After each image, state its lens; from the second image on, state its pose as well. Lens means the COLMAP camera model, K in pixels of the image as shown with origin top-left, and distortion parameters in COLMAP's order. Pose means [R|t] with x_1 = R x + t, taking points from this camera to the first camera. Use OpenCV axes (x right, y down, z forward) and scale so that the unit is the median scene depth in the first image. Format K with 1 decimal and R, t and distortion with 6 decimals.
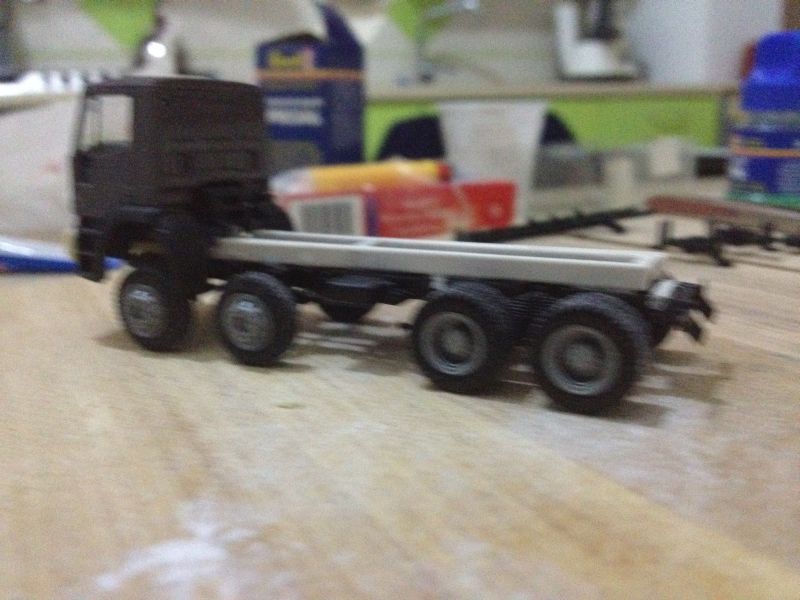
lens RADIAL K [[808.1, 0, 400.0], [0, 808.1, 300.0], [0, 0, 1]] dist [0.233963, -0.646635]
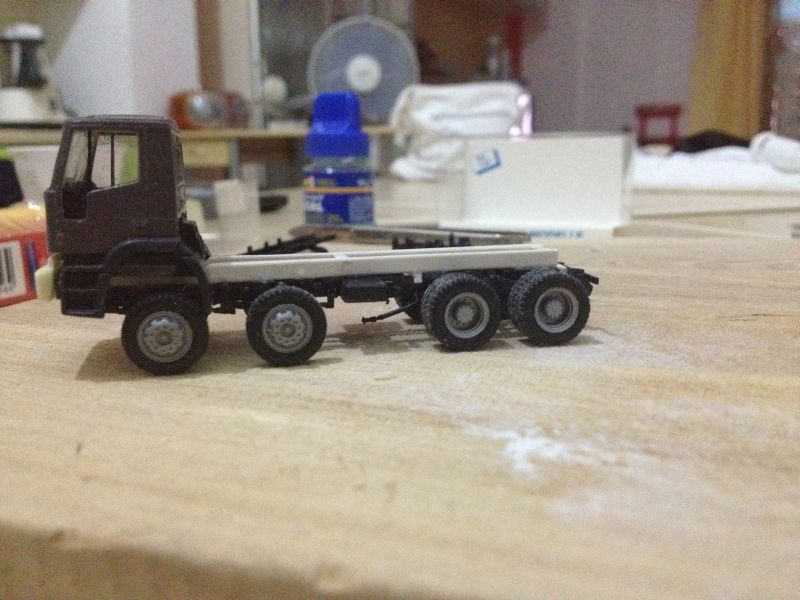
lens RADIAL K [[808.1, 0, 400.0], [0, 808.1, 300.0], [0, 0, 1]] dist [0.233963, -0.646635]
pose [[0.749561, -0.110257, 0.652688, -0.820372], [0.147356, 0.989081, -0.002143, 0.012885], [-0.645325, 0.097784, 0.757624, 0.015098]]
